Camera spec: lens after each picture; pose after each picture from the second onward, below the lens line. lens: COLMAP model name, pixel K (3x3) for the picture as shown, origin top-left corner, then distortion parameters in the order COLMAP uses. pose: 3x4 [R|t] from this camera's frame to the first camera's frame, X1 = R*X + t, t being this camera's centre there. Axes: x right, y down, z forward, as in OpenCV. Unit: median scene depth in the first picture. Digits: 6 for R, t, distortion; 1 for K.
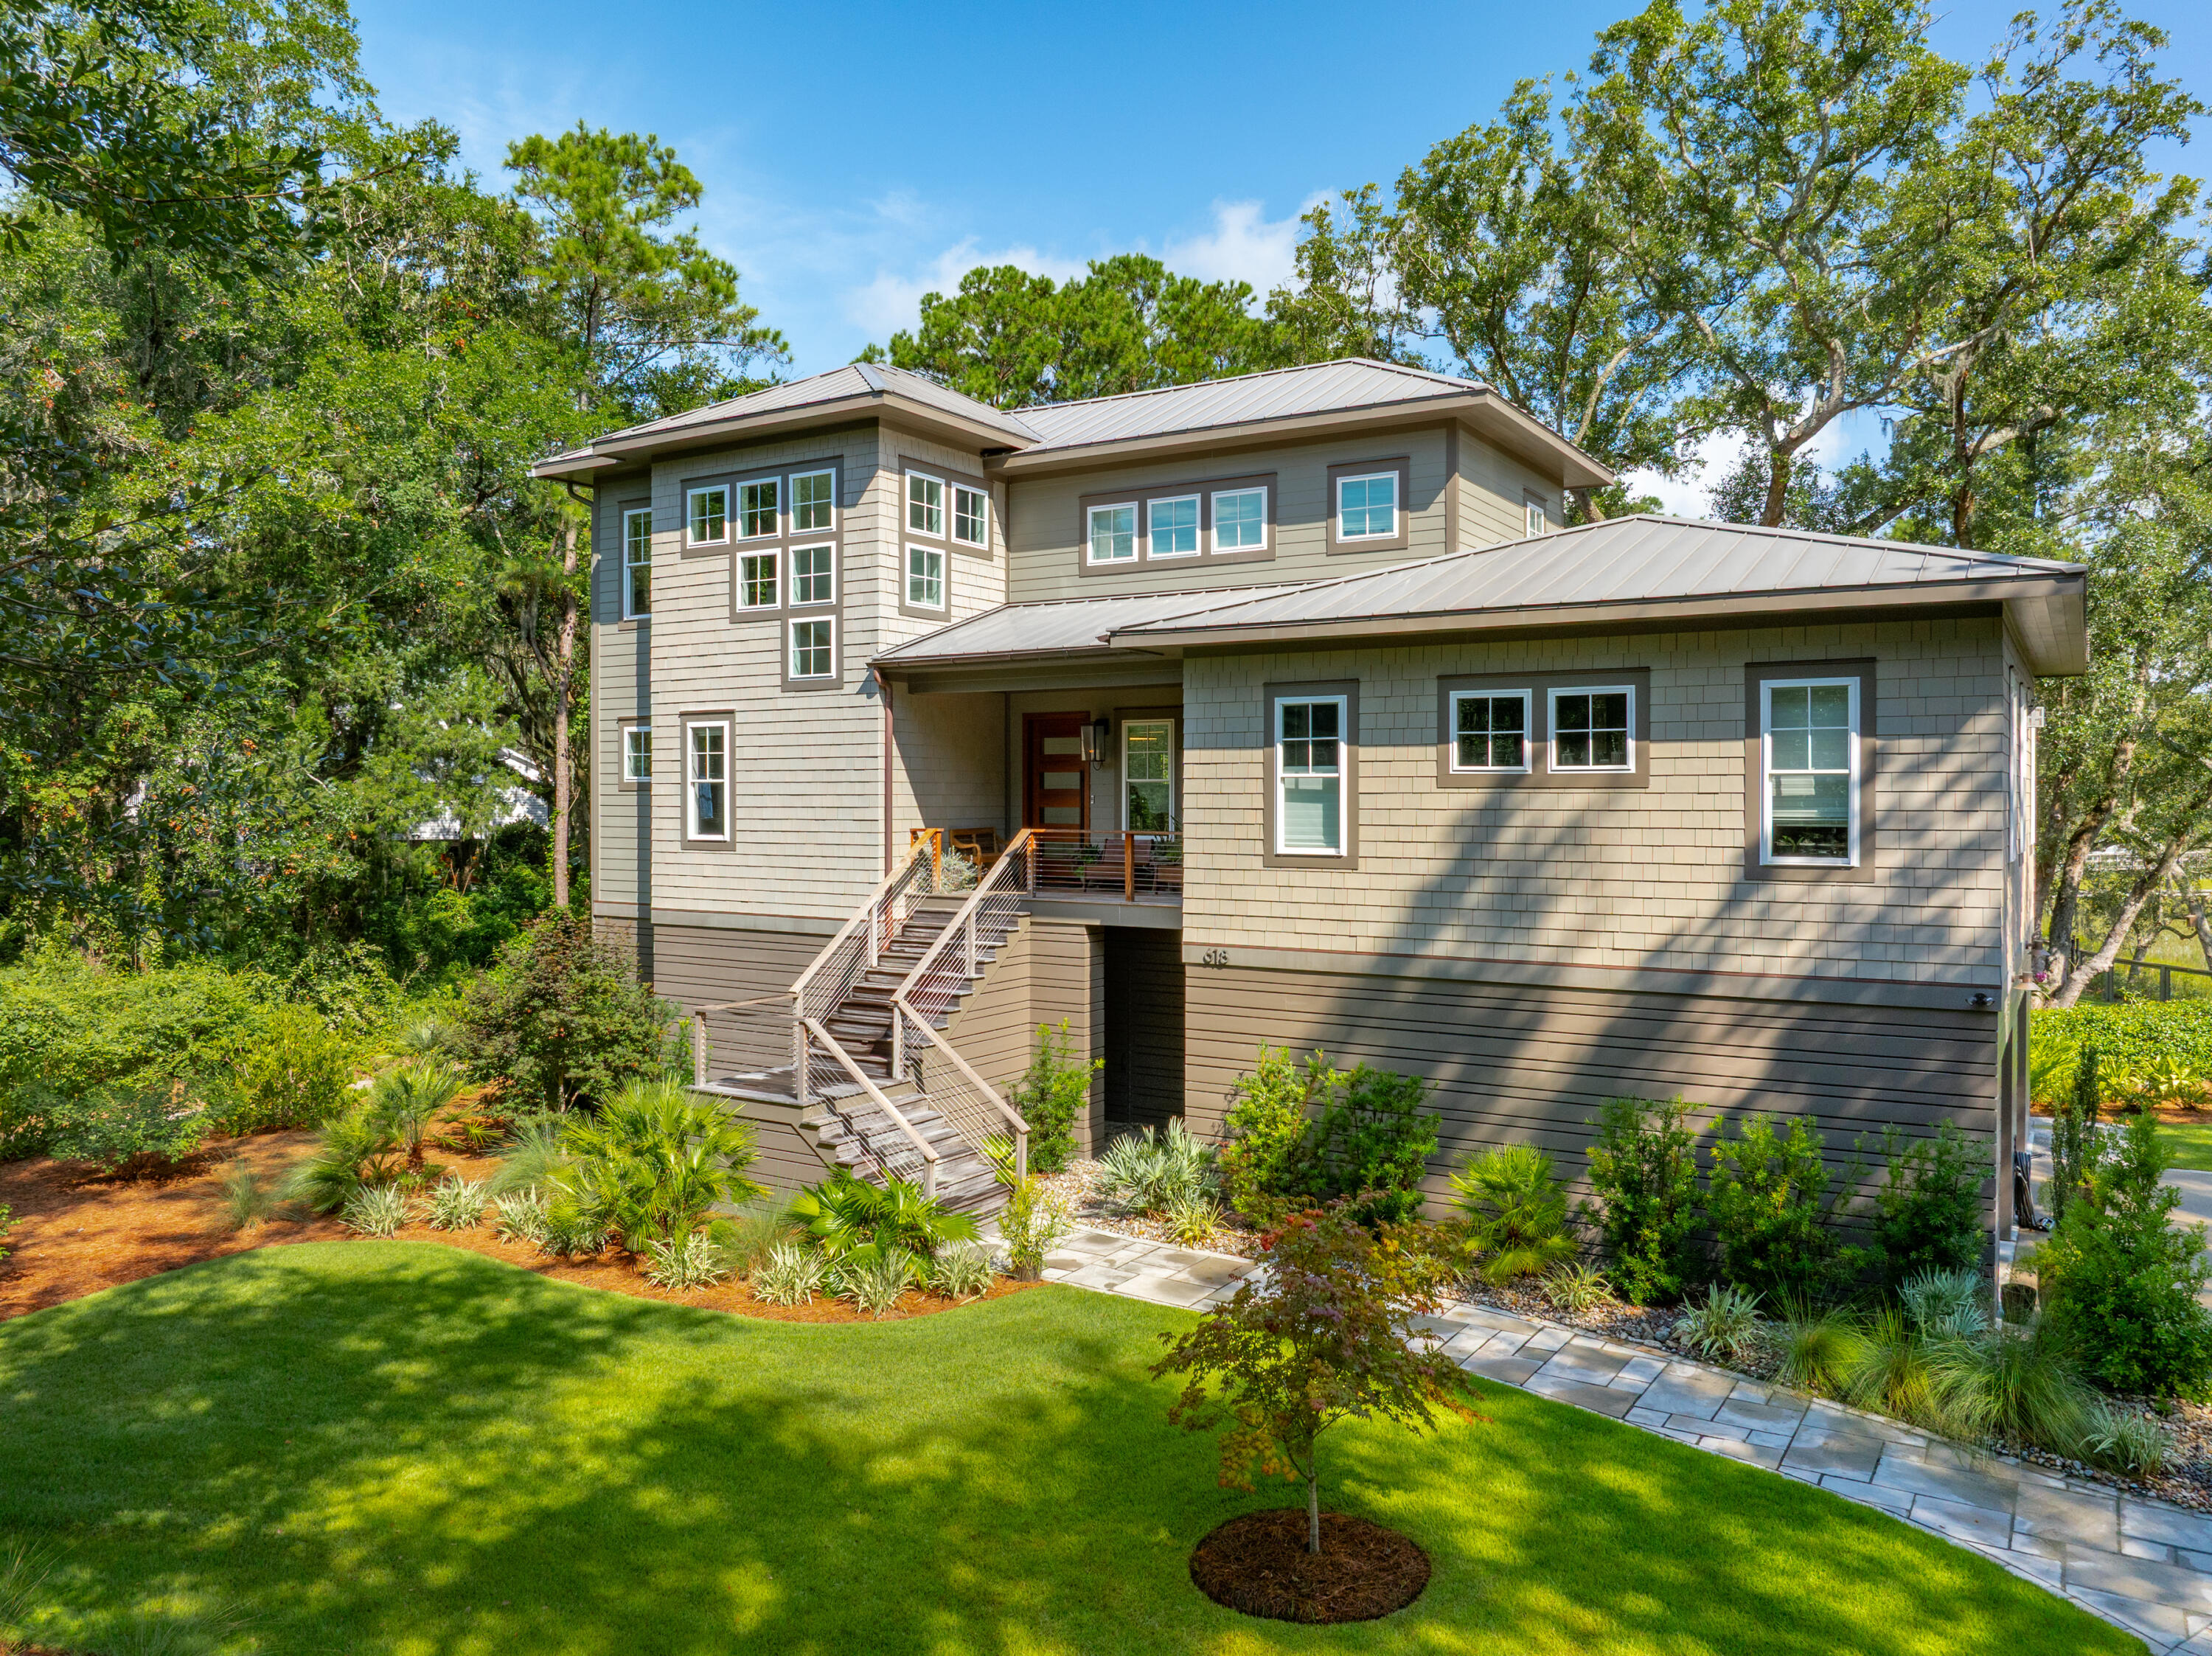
lens RADIAL K [[1557.0, 0, 1114.3], [0, 1557.0, 825.0], [0, 0, 1]] dist [-0.045837, 0.015424]
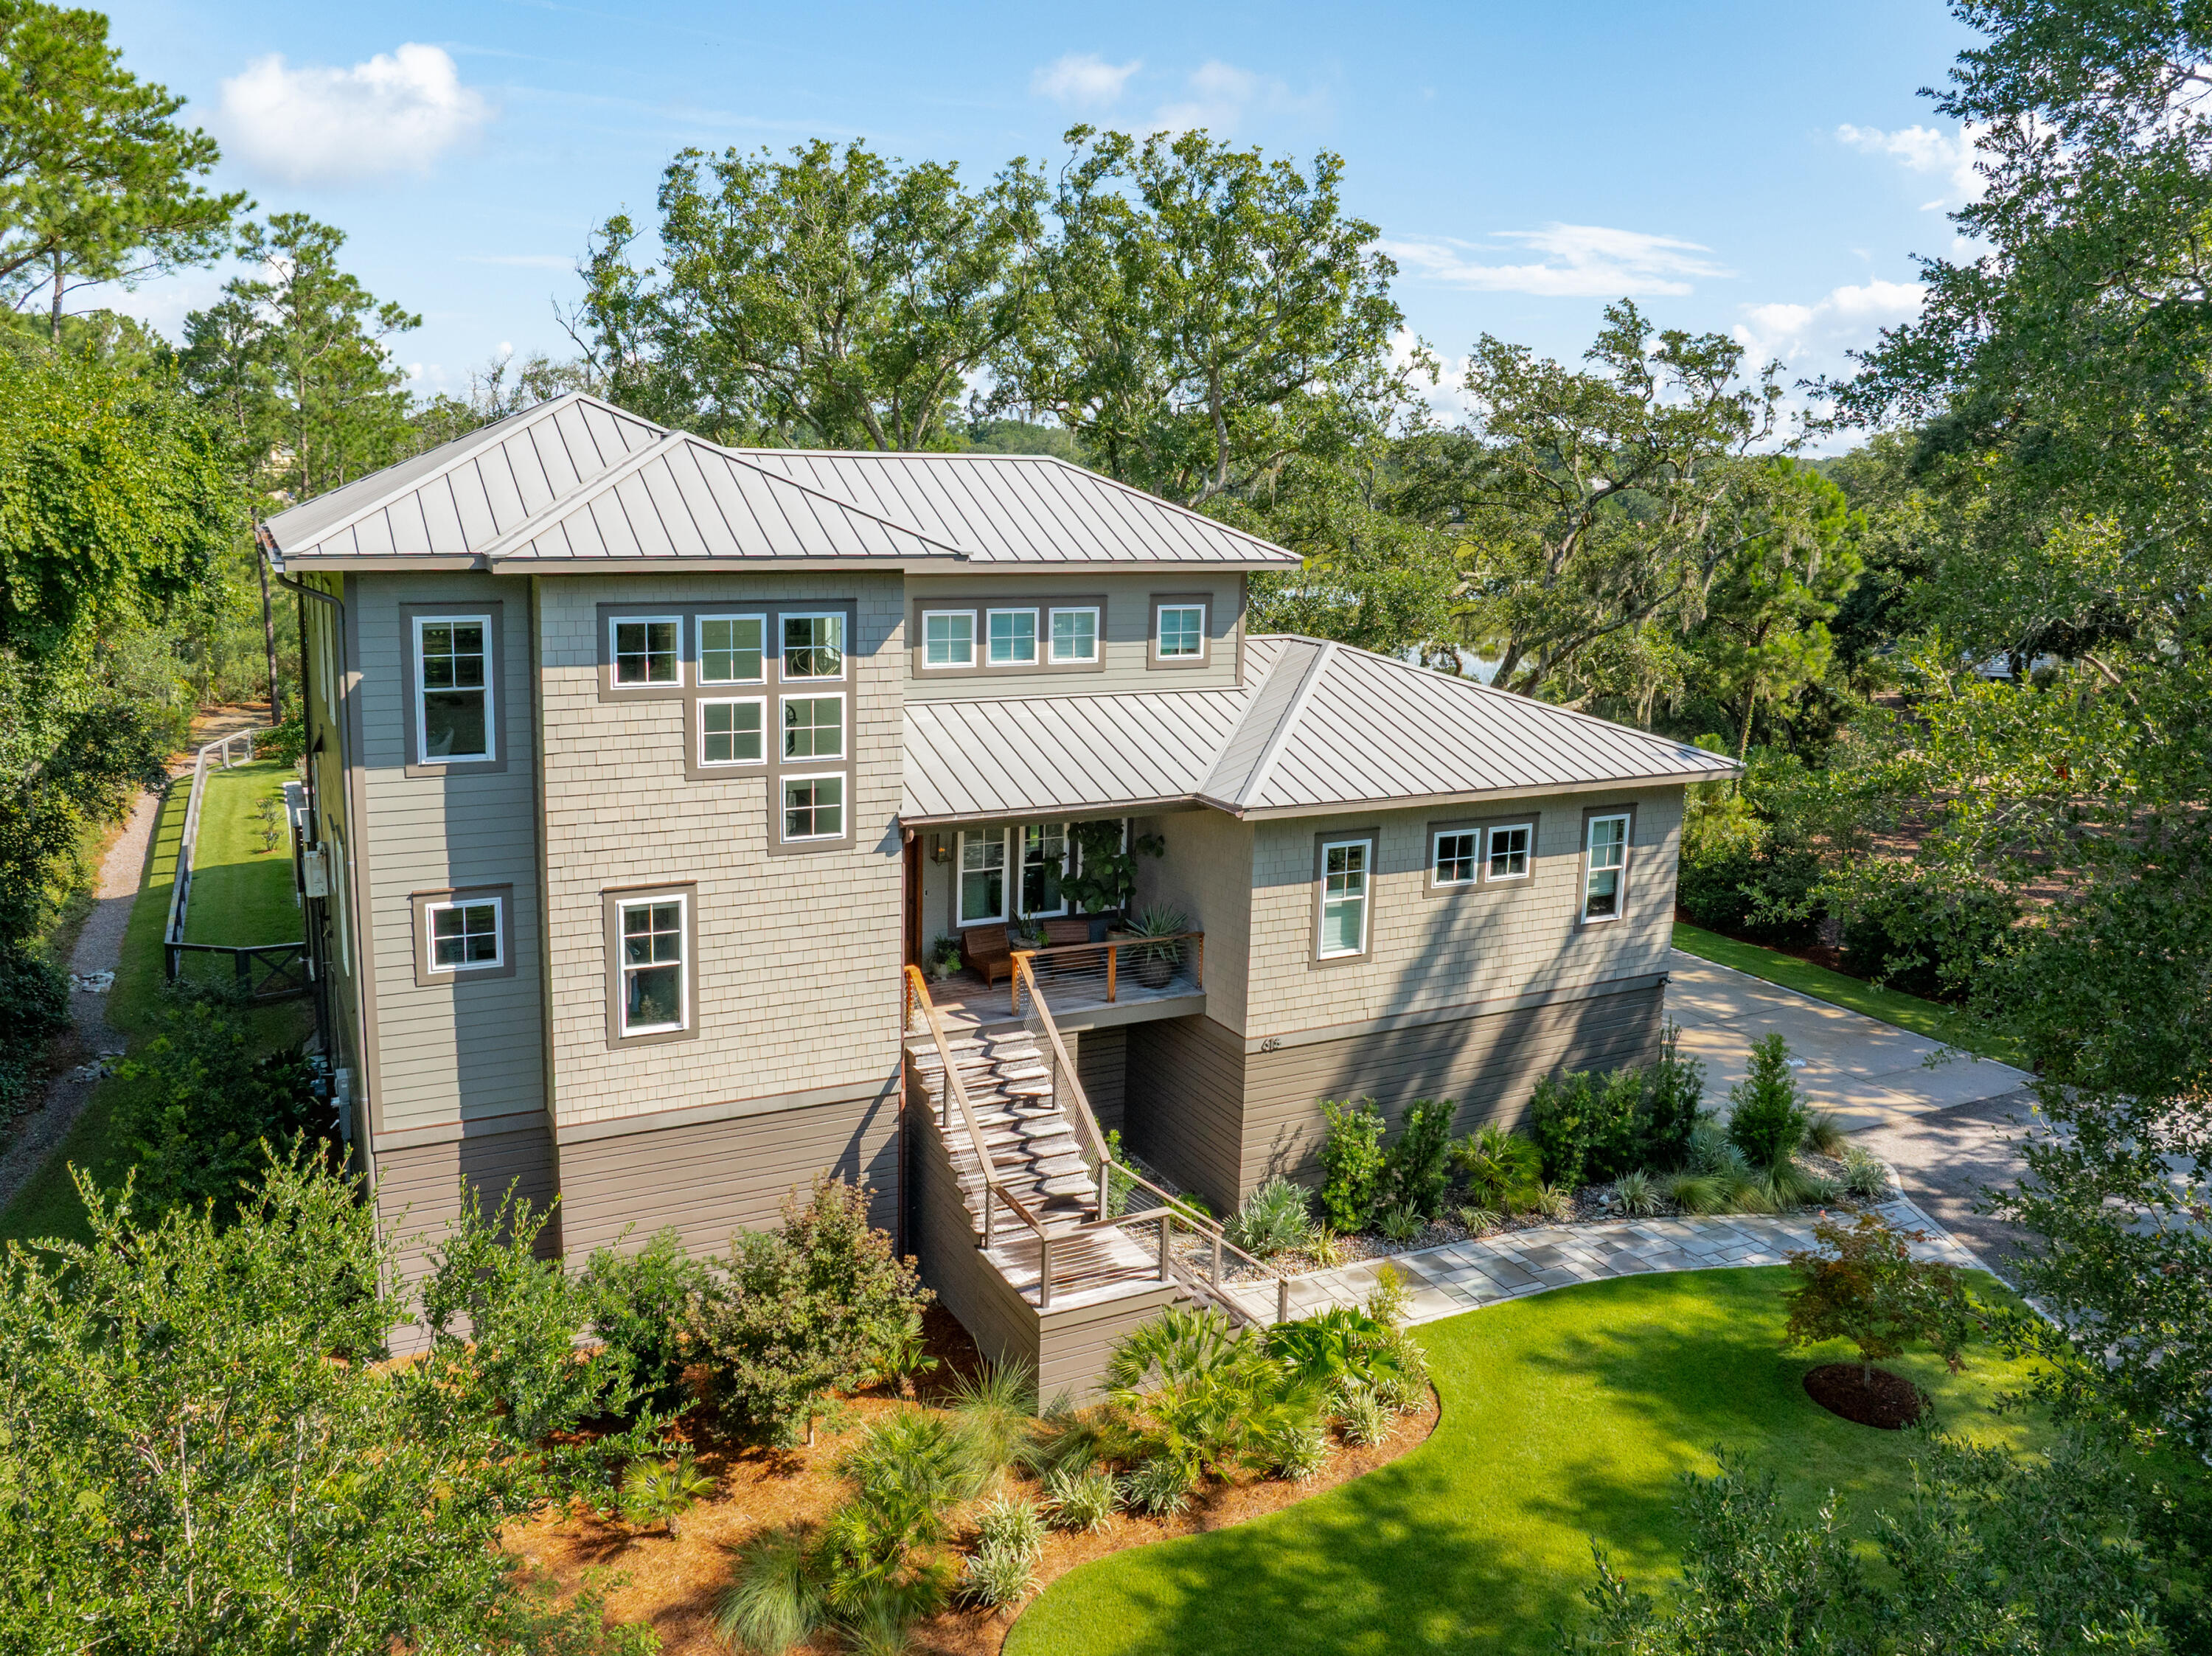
lens RADIAL K [[1557.0, 0, 1118.5], [0, 1557.0, 823.6], [0, 0, 1]] dist [-0.045837, 0.015424]
pose [[0.541665, -0.161654, 0.824904, -1.015855], [-0.002069, 0.981075, 0.193618, -0.336359], [-0.840592, -0.106583, 0.531079, 0.441411]]
